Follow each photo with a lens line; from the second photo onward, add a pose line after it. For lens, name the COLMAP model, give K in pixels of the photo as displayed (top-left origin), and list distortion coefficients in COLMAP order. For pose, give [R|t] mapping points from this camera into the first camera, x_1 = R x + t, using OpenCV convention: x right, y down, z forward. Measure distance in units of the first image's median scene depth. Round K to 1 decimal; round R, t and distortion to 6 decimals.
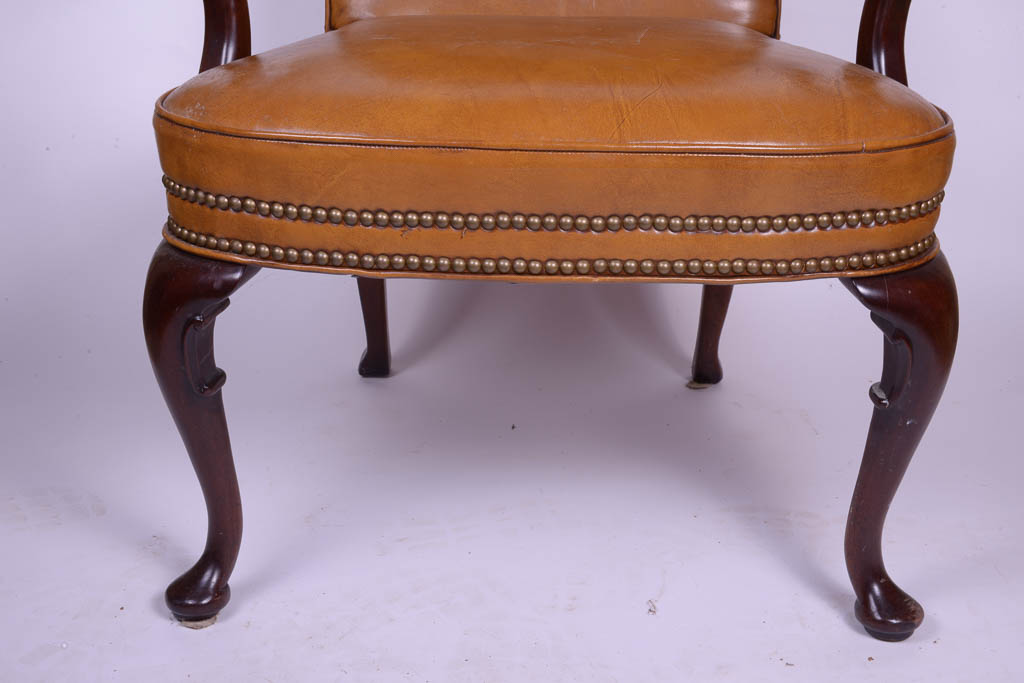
lens RADIAL K [[1605.7, 0, 511.4], [0, 1605.7, 344.0], [0, 0, 1]] dist [0.085458, 0.000000]
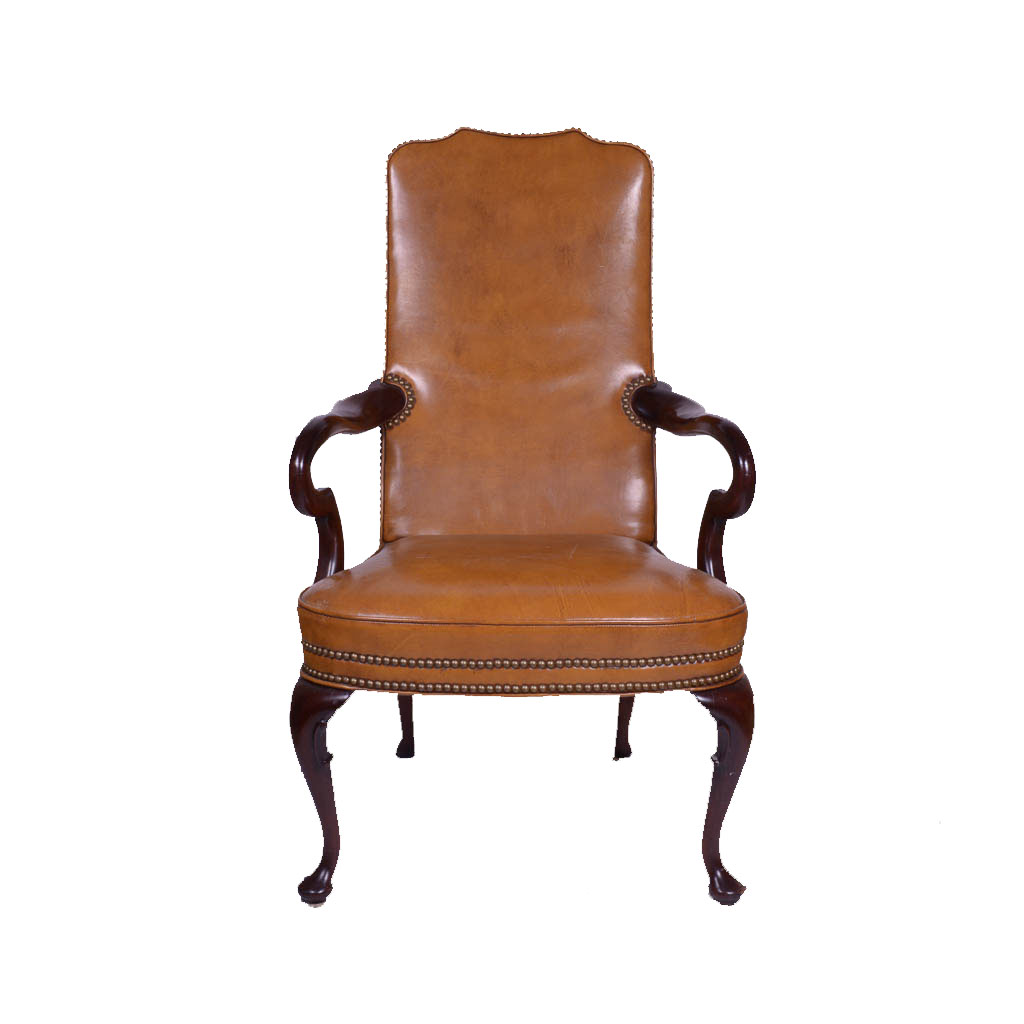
lens RADIAL K [[1418.2, 0, 506.8], [0, 1418.2, 539.3], [0, 0, 1]] dist [-0.101351, 0.000000]
pose [[0.999531, -0.015987, 0.026126, -0.032609], [0.019516, 0.989823, -0.140957, 0.008650], [-0.023607, 0.141400, 0.989671, -0.559190]]
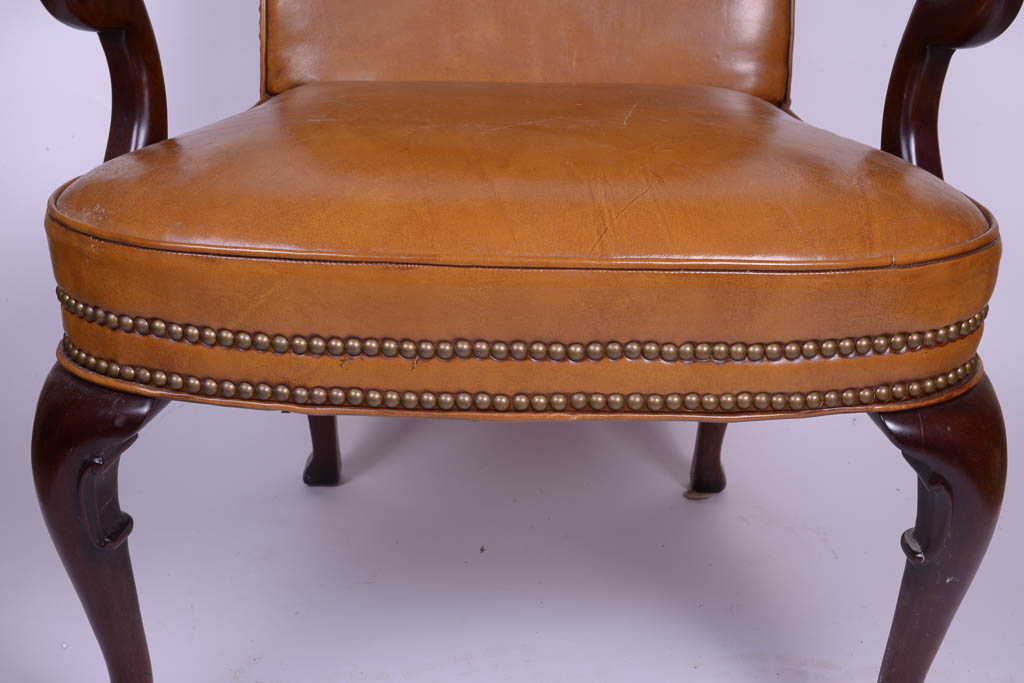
lens RADIAL K [[1766.9, 0, 512.9], [0, 1766.9, 336.8], [0, 0, 1]] dist [0.128095, 0.000000]
pose [[0.999936, -0.001871, 0.011184, 0.010376], [0.002107, 0.999774, -0.021163, -0.060894], [-0.011142, 0.021185, 0.999713, 0.077989]]
